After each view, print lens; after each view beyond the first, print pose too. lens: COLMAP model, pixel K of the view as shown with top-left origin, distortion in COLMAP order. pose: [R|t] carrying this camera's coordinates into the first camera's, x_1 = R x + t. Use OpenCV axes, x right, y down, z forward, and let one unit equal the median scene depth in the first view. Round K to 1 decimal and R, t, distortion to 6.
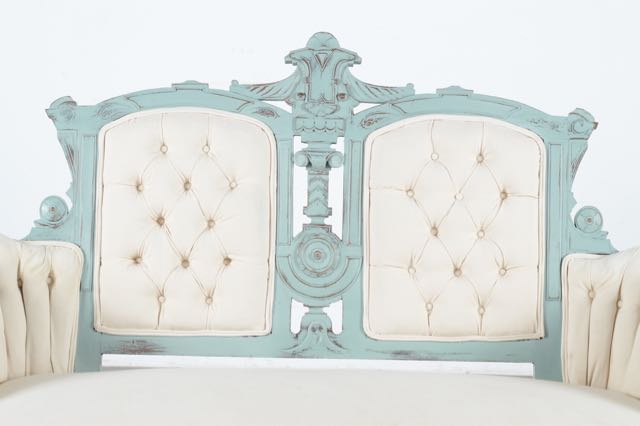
lens RADIAL K [[1666.4, 0, 320.0], [0, 1666.4, 213.0], [0, 0, 1]] dist [-0.008755, 0.977507]
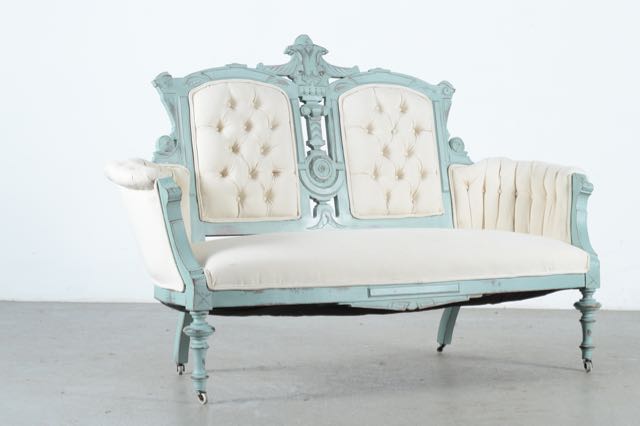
lens RADIAL K [[1666.4, 0, 320.0], [0, 1666.4, 213.0], [0, 0, 1]] dist [-0.008755, 0.977507]
pose [[0.860443, -0.033953, 0.508415, -0.822371], [0.088261, 0.992626, -0.083083, 0.201004], [-0.501845, 0.116362, 0.857095, -0.375611]]
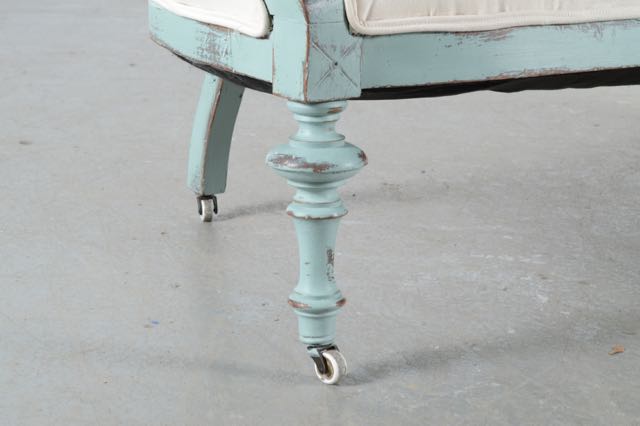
lens RADIAL K [[1666.4, 0, 320.0], [0, 1666.4, 213.0], [0, 0, 1]] dist [-0.008755, 0.977507]
pose [[0.826809, -0.143705, 0.543816, -0.448597], [0.085942, 0.987737, 0.130348, 0.130550], [-0.555878, -0.061036, 0.829020, 0.506582]]
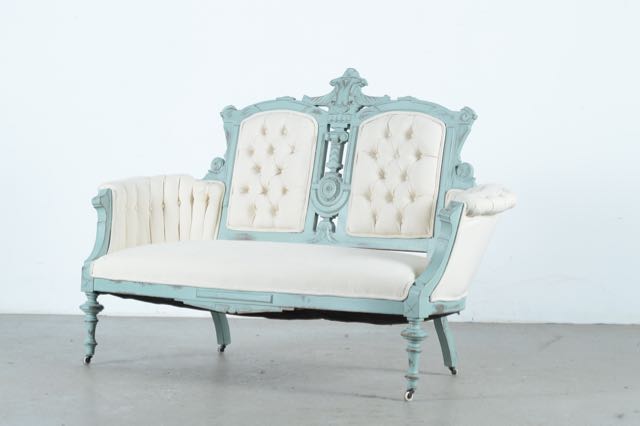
lens RADIAL K [[1666.4, 0, 320.0], [0, 1666.4, 213.0], [0, 0, 1]] dist [-0.008755, 0.977507]
pose [[0.833466, 0.020095, -0.552205, 0.978483], [-0.088211, 0.991361, -0.097065, 0.225078], [0.545484, 0.129611, 0.828039, -0.484901]]
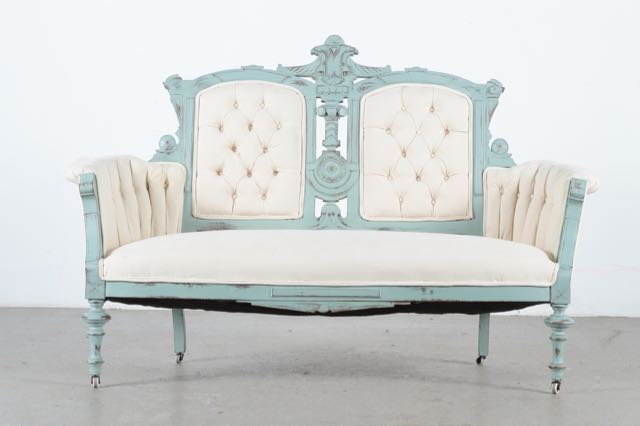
lens RADIAL K [[1666.4, 0, 320.0], [0, 1666.4, 213.0], [0, 0, 1]] dist [-0.008755, 0.977507]
pose [[0.999902, -0.004059, -0.013405, 0.008875], [0.002543, 0.993790, -0.111239, 0.245958], [0.013774, 0.111194, 0.993703, -0.594658]]
